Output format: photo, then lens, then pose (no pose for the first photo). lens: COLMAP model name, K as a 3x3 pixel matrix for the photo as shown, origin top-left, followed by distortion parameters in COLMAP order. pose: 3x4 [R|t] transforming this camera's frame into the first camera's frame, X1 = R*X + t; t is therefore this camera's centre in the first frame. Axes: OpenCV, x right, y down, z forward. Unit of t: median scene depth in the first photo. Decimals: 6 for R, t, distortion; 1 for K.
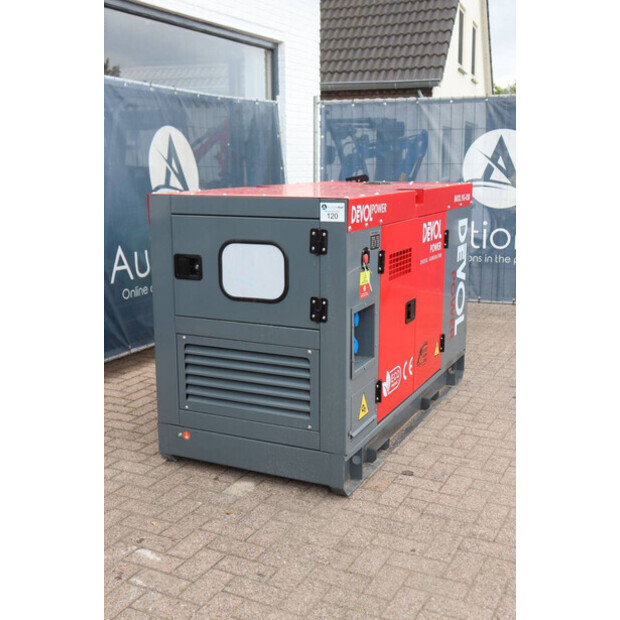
lens RADIAL K [[758.5, 0, 304.7], [0, 758.5, 313.2], [0, 0, 1]] dist [-0.001103, 0.000000]
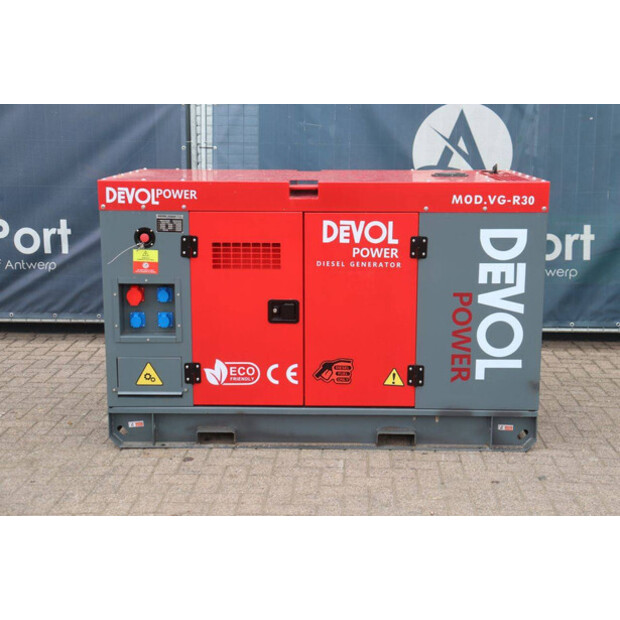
lens RADIAL K [[947.3, 0, 318.4], [0, 947.3, 310.1], [0, 0, 1]] dist [0.126764, 0.000000]
pose [[0.417112, 0.182739, -0.890294, 1.320859], [-0.184989, 0.976142, 0.113691, -0.160382], [0.889830, 0.117273, 0.440965, 0.587922]]
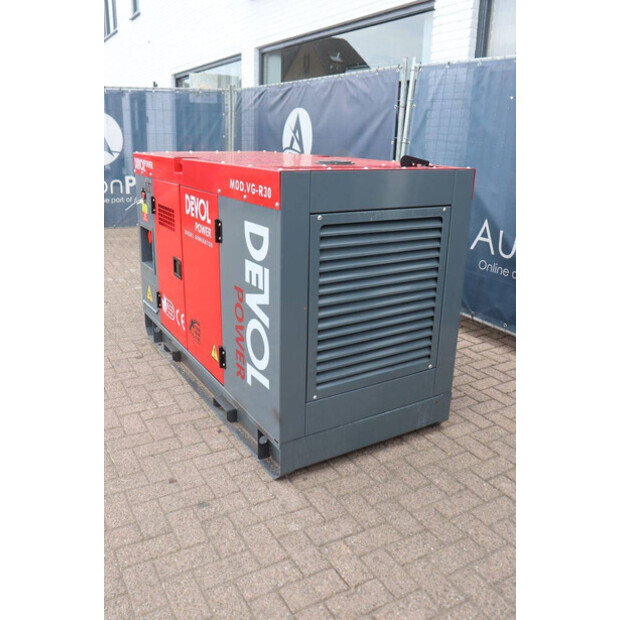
lens RADIAL K [[546.3, 0, 305.9], [0, 546.3, 305.2], [0, 0, 1]] dist [-0.123445, 0.013463]
pose [[-0.548300, 0.243044, -0.800186, 0.757993], [-0.183939, 0.898357, 0.398900, -0.337670], [0.815803, 0.365902, -0.447864, 1.698206]]
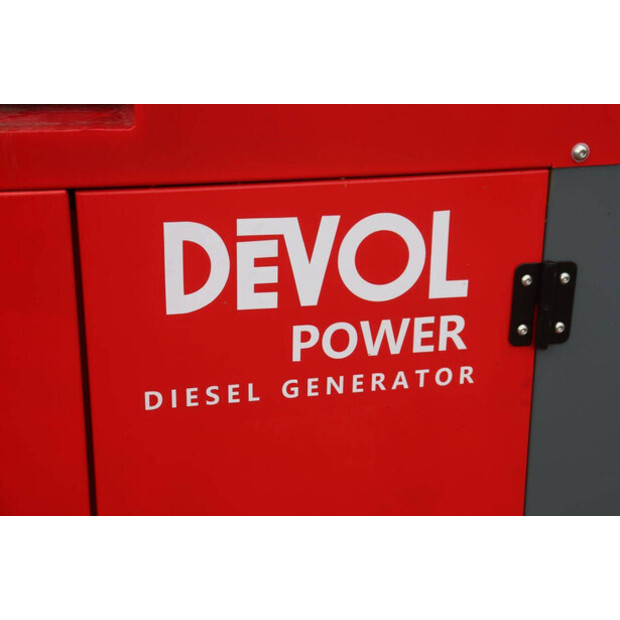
lens RADIAL K [[1024.6, 0, 311.5], [0, 1024.6, 307.0], [0, 0, 1]] dist [0.170637, 0.000000]
pose [[0.641700, 0.245285, -0.726675, 0.439792], [-0.158872, 0.969441, 0.186935, -0.175188], [0.750321, -0.004508, 0.661059, 0.963404]]
